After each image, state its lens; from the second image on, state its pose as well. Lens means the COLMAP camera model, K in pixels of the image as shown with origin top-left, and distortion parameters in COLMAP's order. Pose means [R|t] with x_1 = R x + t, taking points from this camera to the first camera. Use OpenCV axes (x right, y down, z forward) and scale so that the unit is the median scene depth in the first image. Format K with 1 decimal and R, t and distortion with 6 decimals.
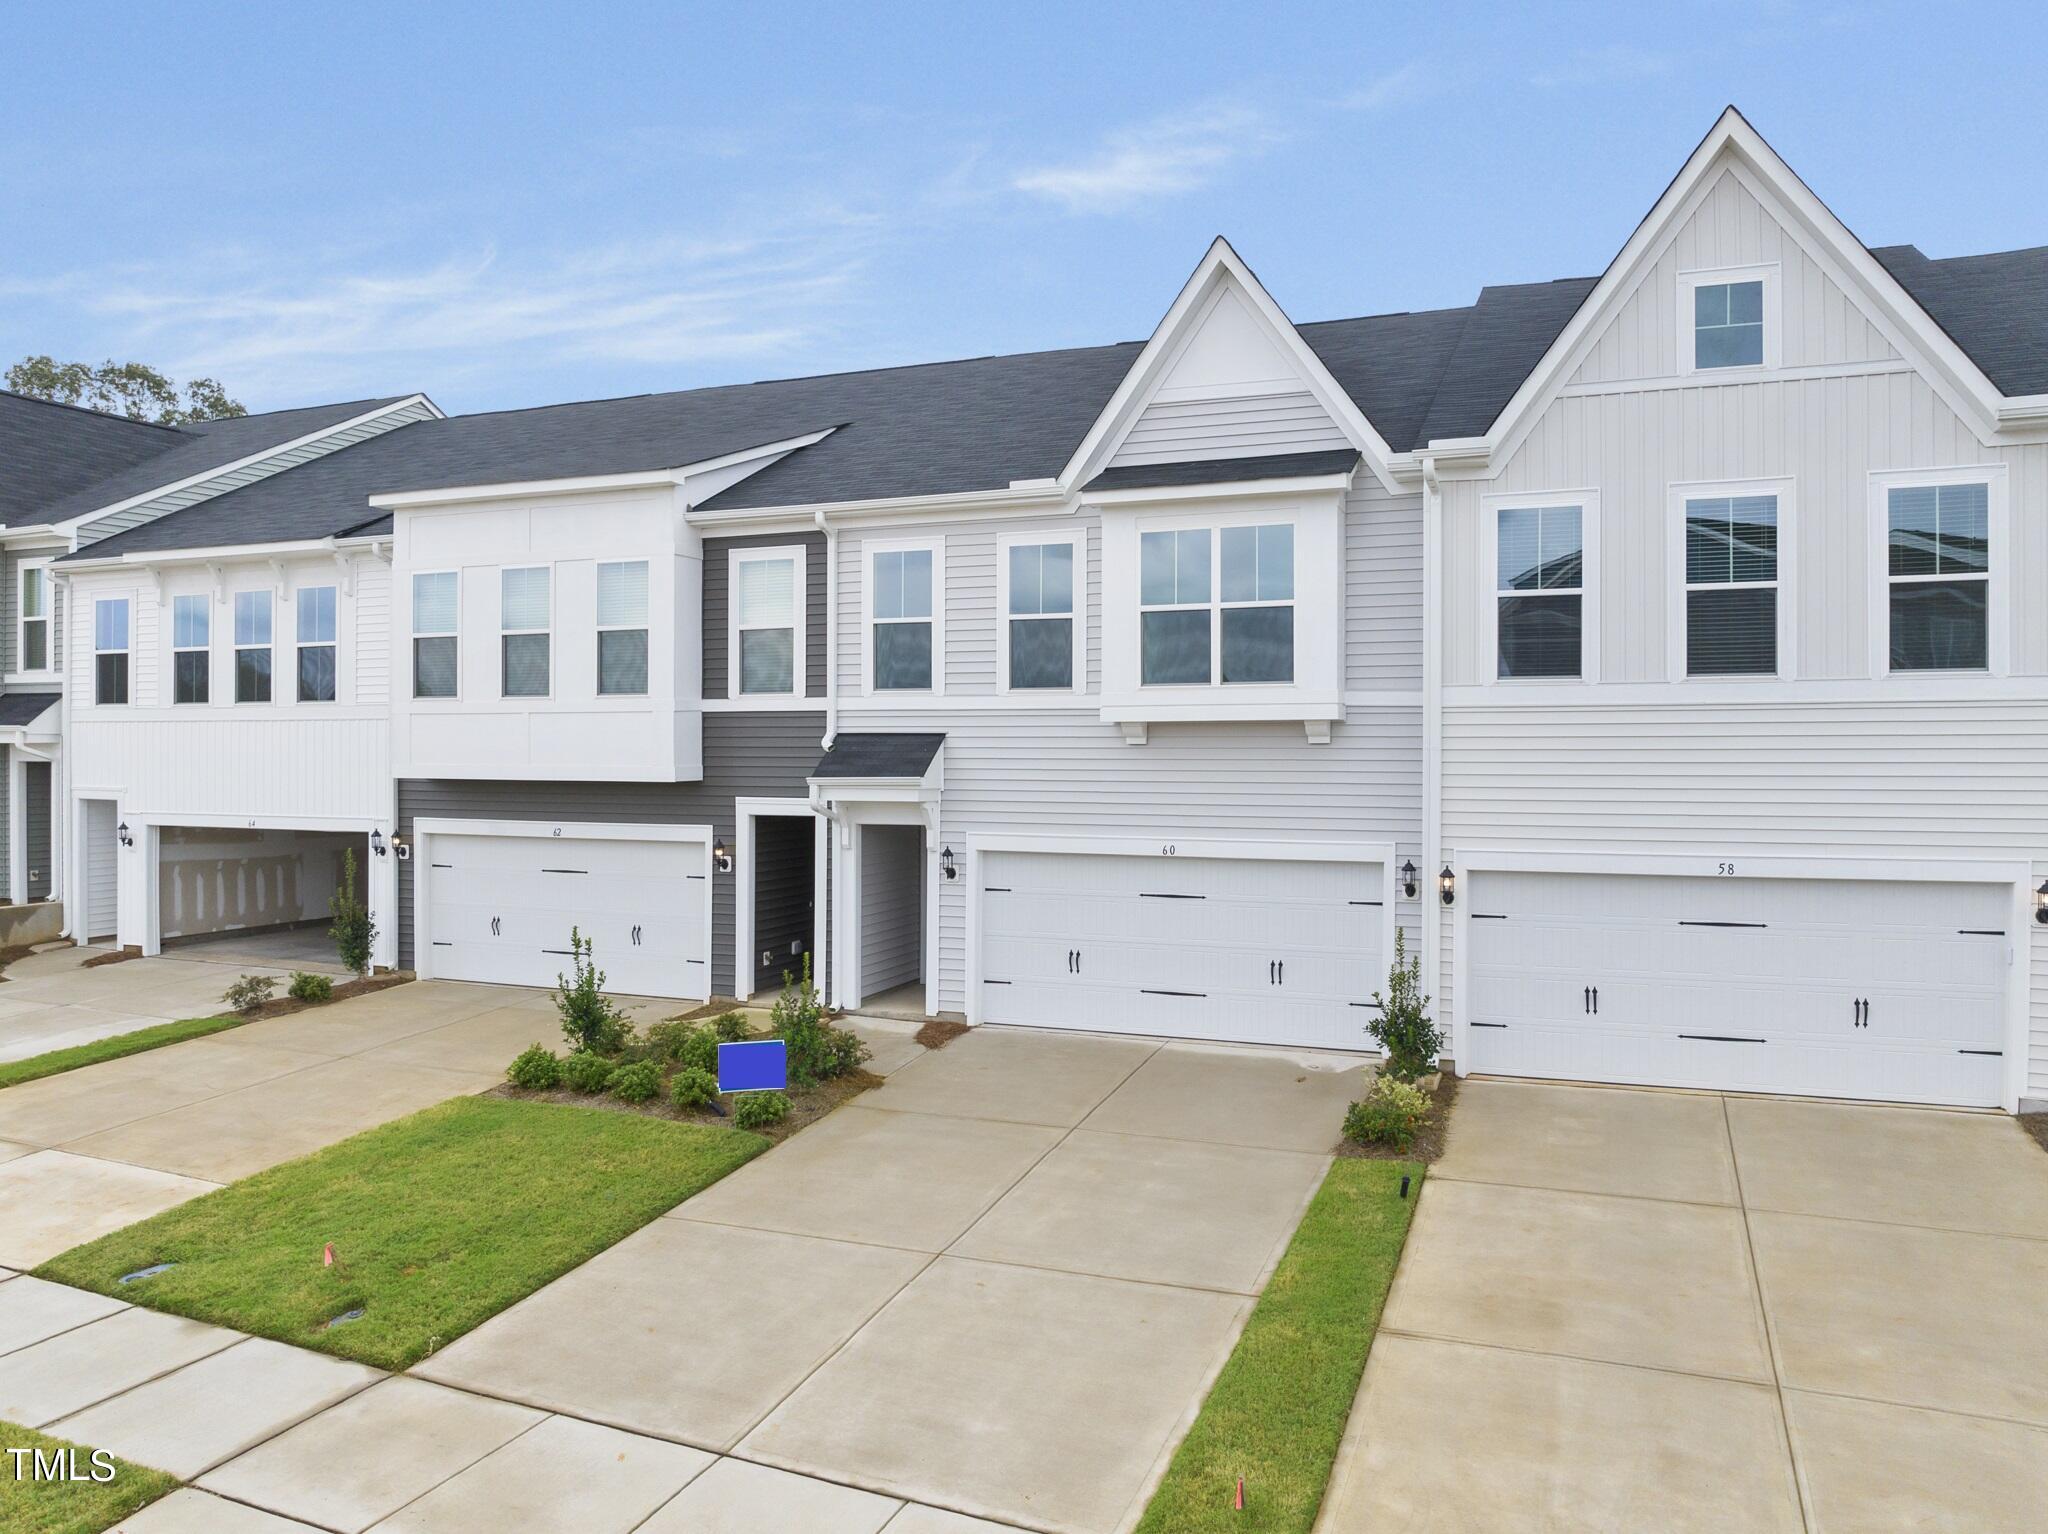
lens RADIAL K [[1440.2, 0, 1024.0], [0, 1440.2, 767.0], [0, 0, 1]] dist [-0.060859, 0.032386]
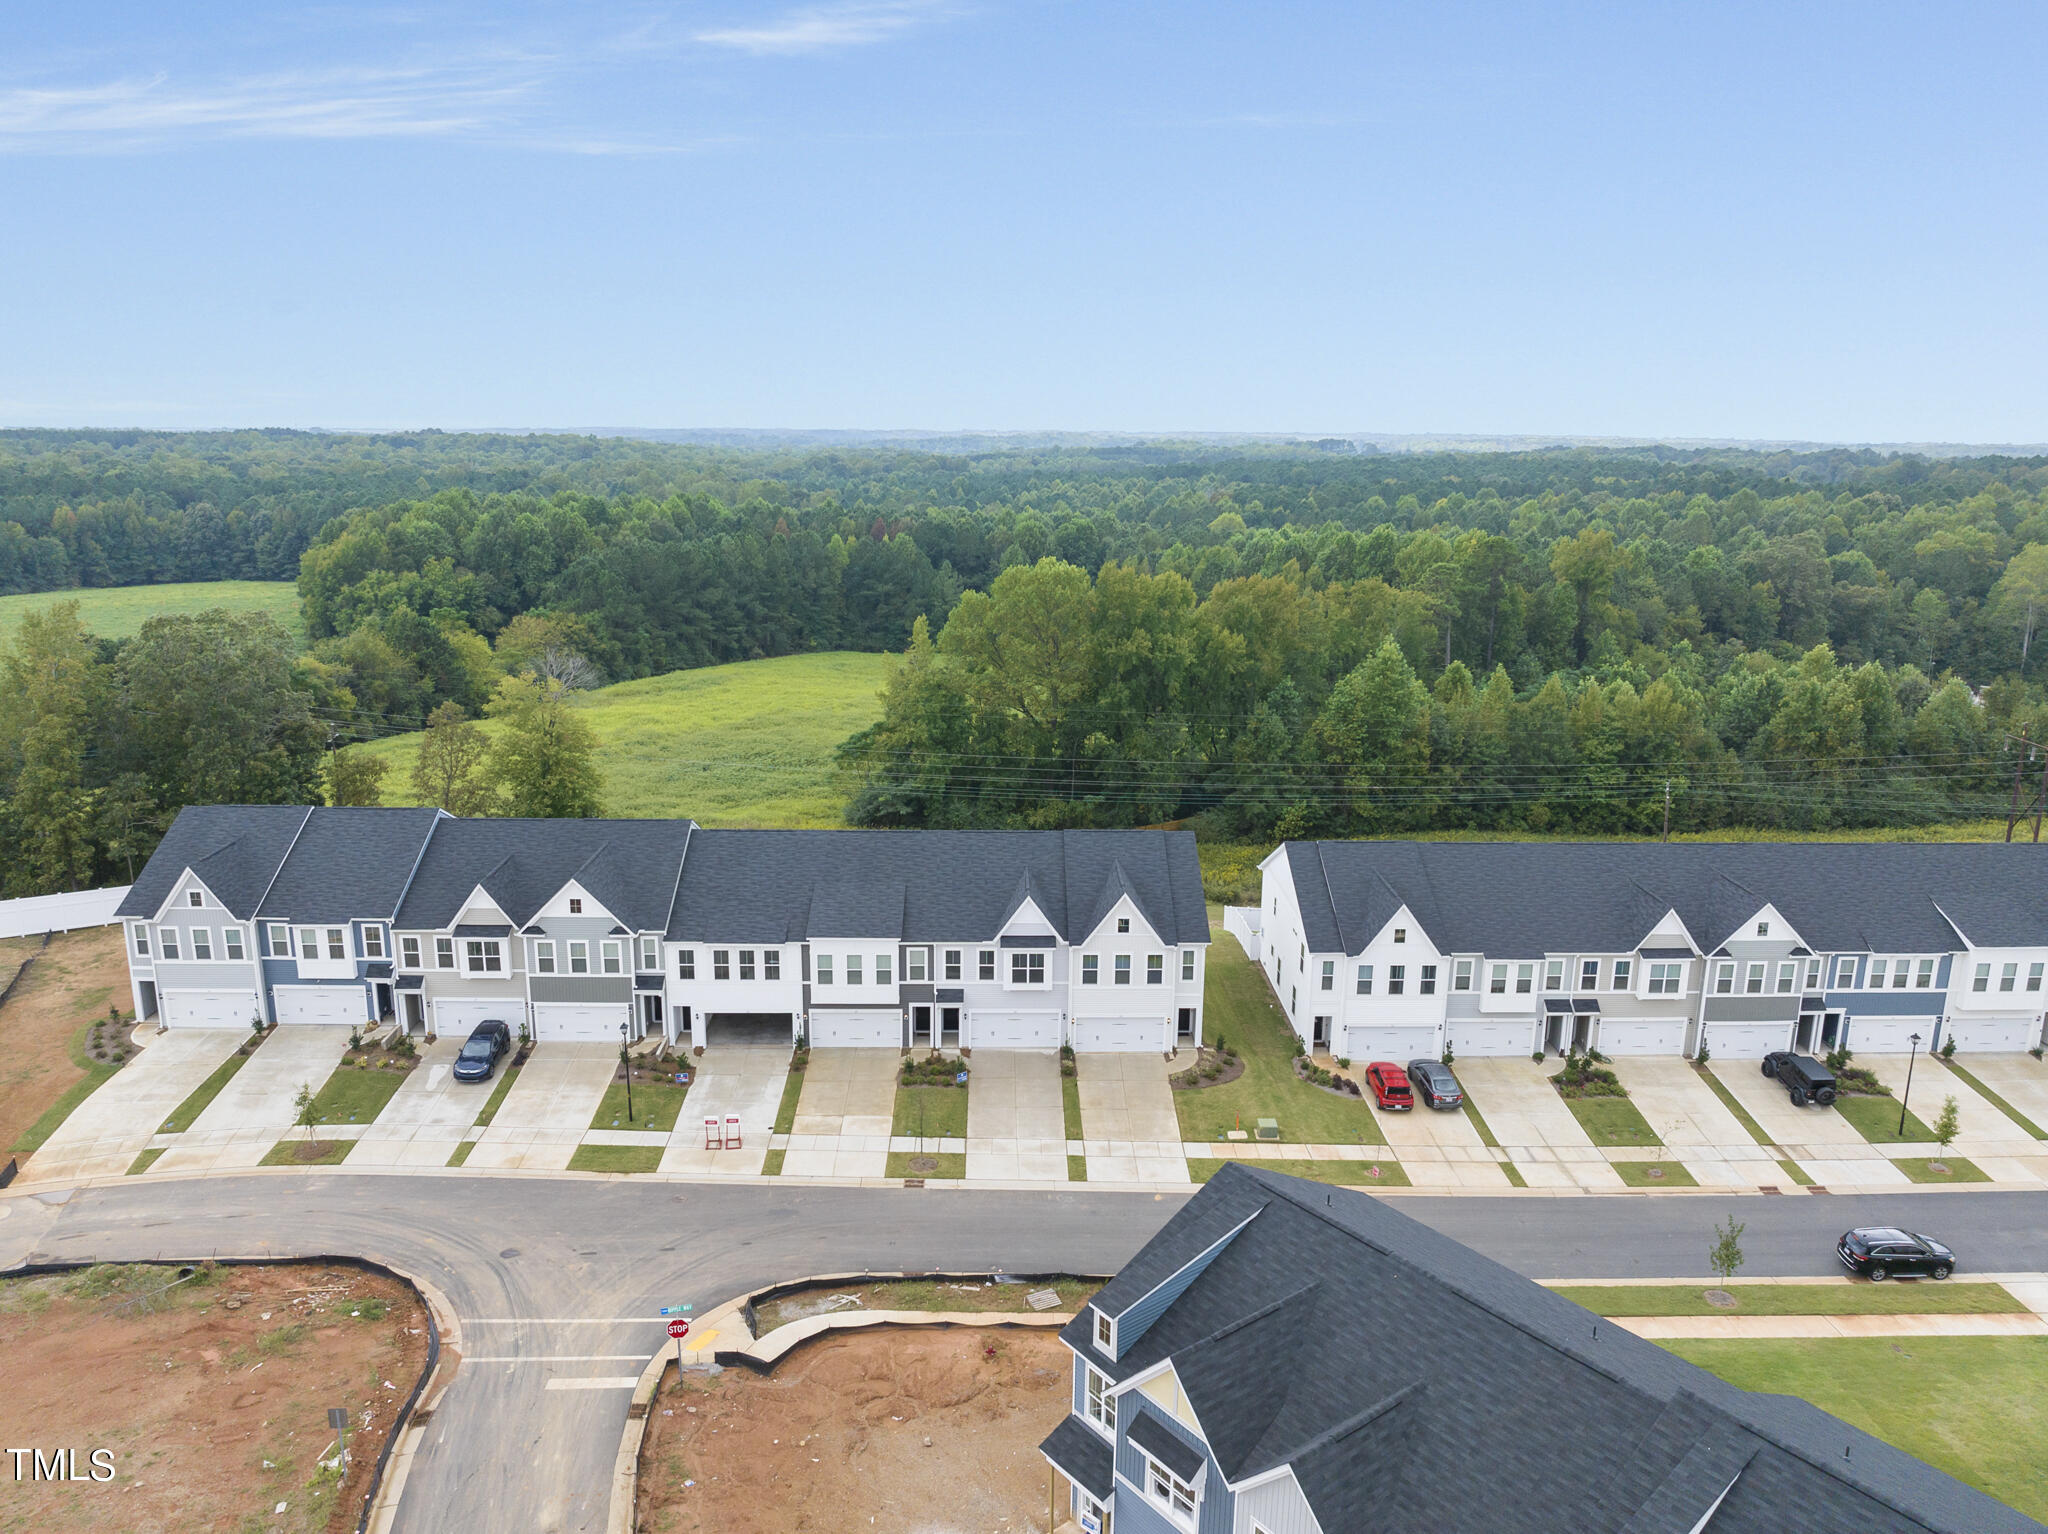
lens RADIAL K [[1426.8, 0, 1024.0], [0, 1426.8, 767.0], [0, 0, 1]] dist [-0.046195, -0.006577]
pose [[0.917845, -0.083076, 0.388147, -1.724136], [-0.005207, 0.975249, 0.221048, -1.871680], [-0.396904, -0.204909, 0.894695, -3.241315]]
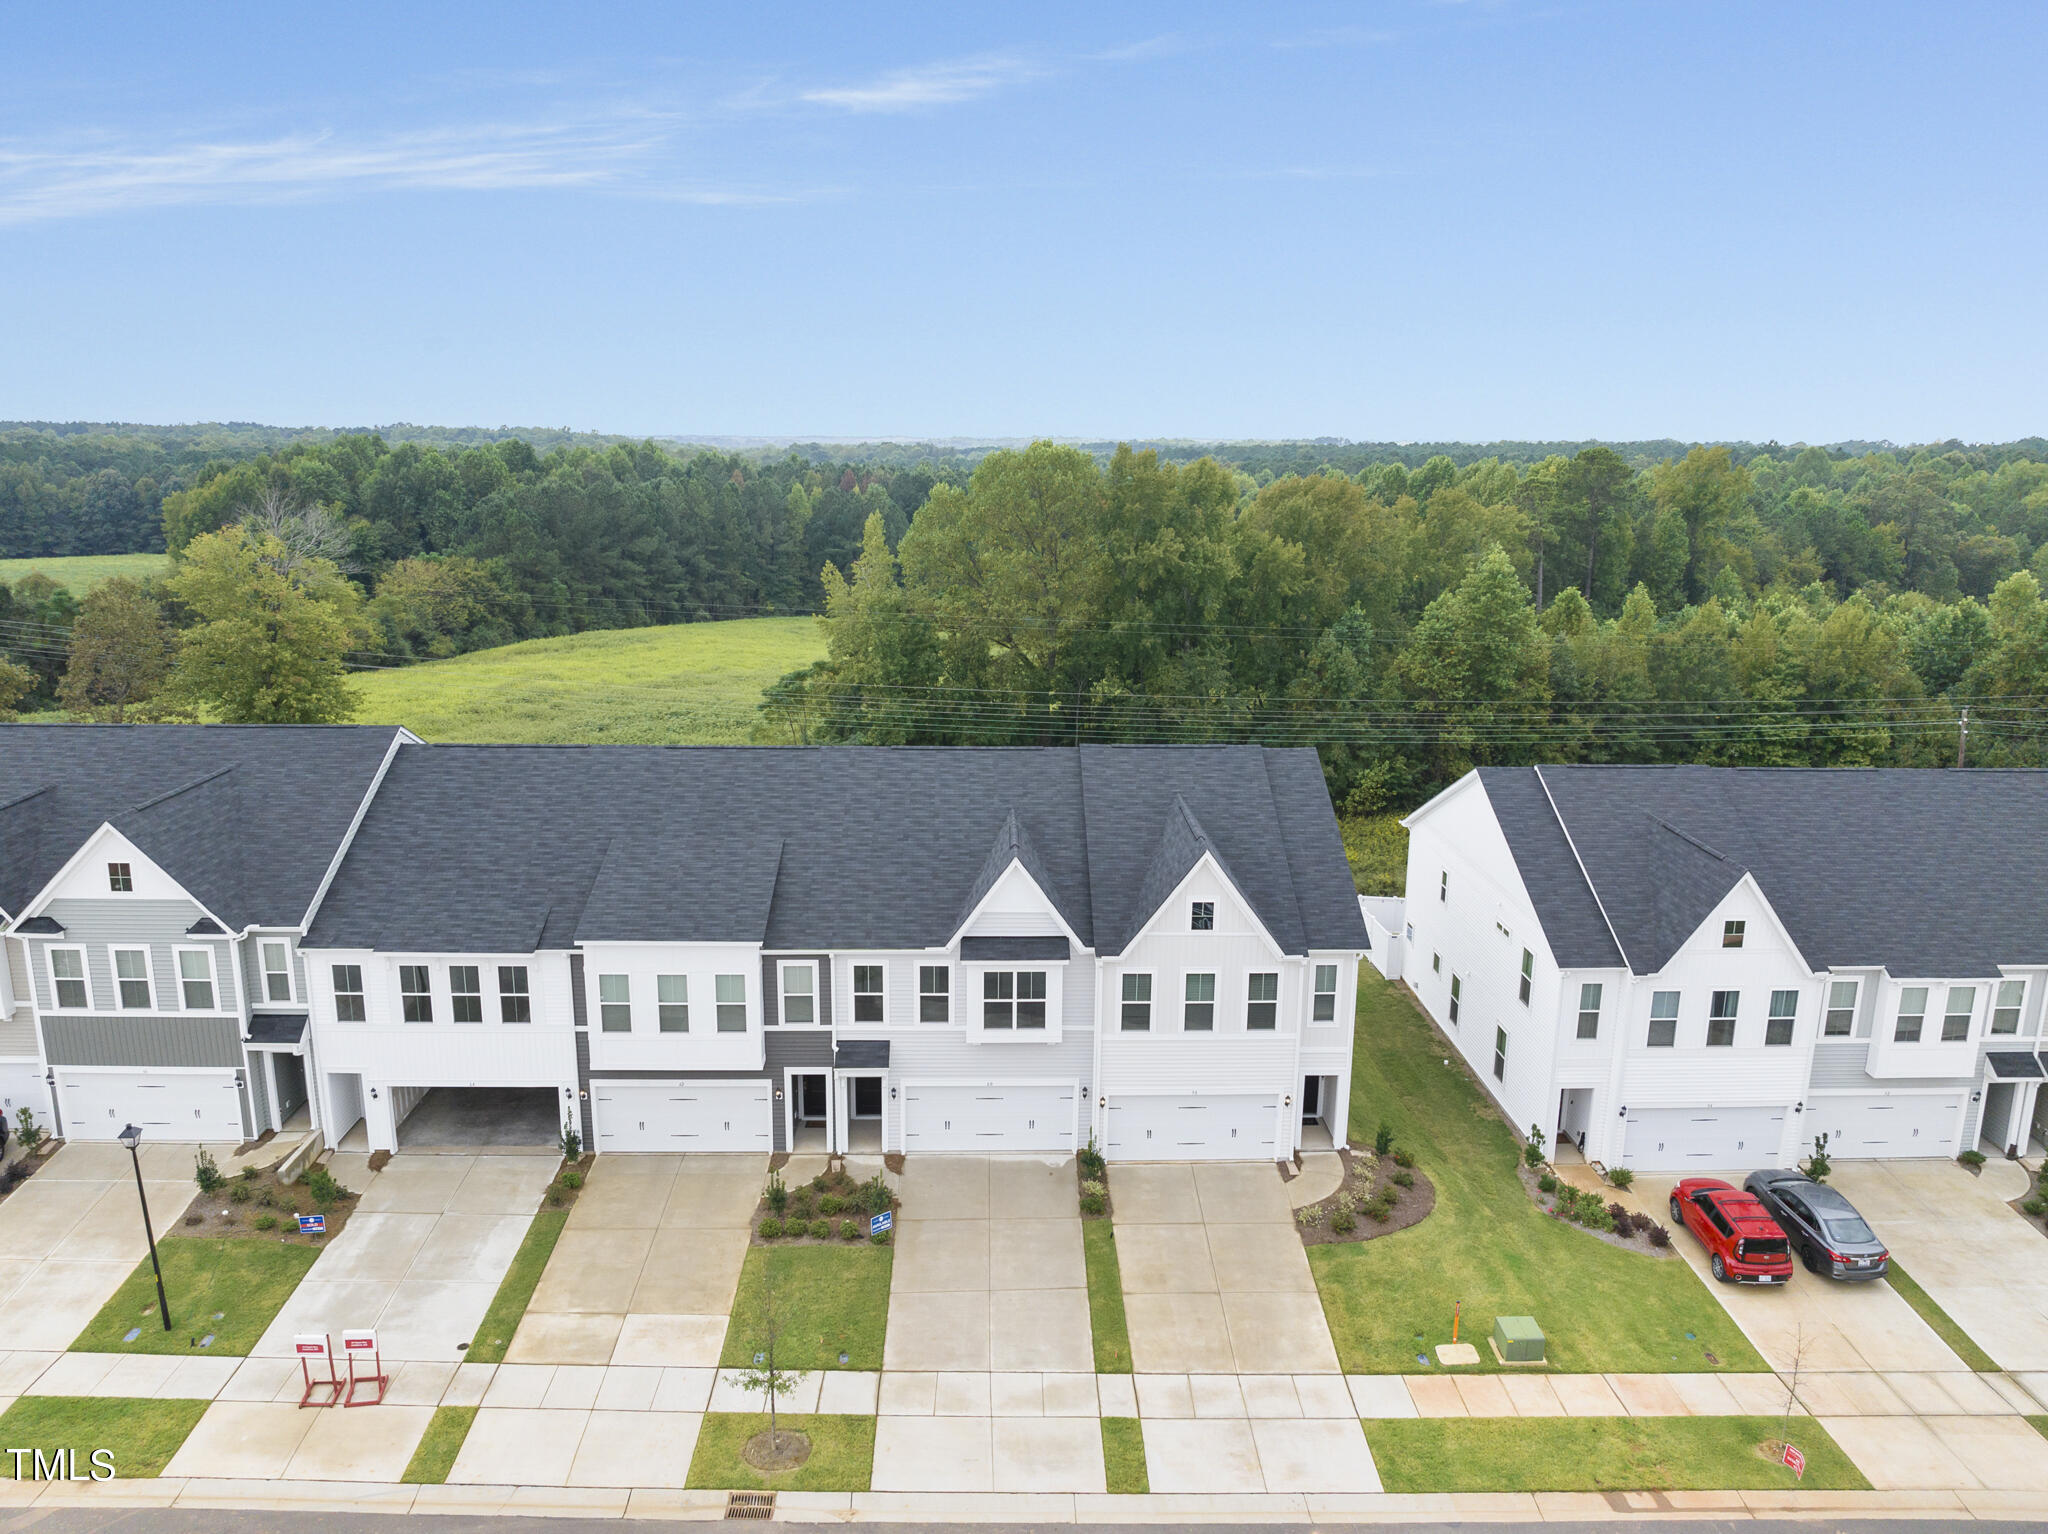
lens RADIAL K [[1426.8, 0, 1024.0], [0, 1426.8, 767.0], [0, 0, 1]] dist [-0.046195, -0.006577]
pose [[0.915157, -0.081671, 0.394737, -0.805130], [-0.005088, 0.976841, 0.213905, -1.047863], [-0.403065, -0.197765, 0.893548, -1.163167]]
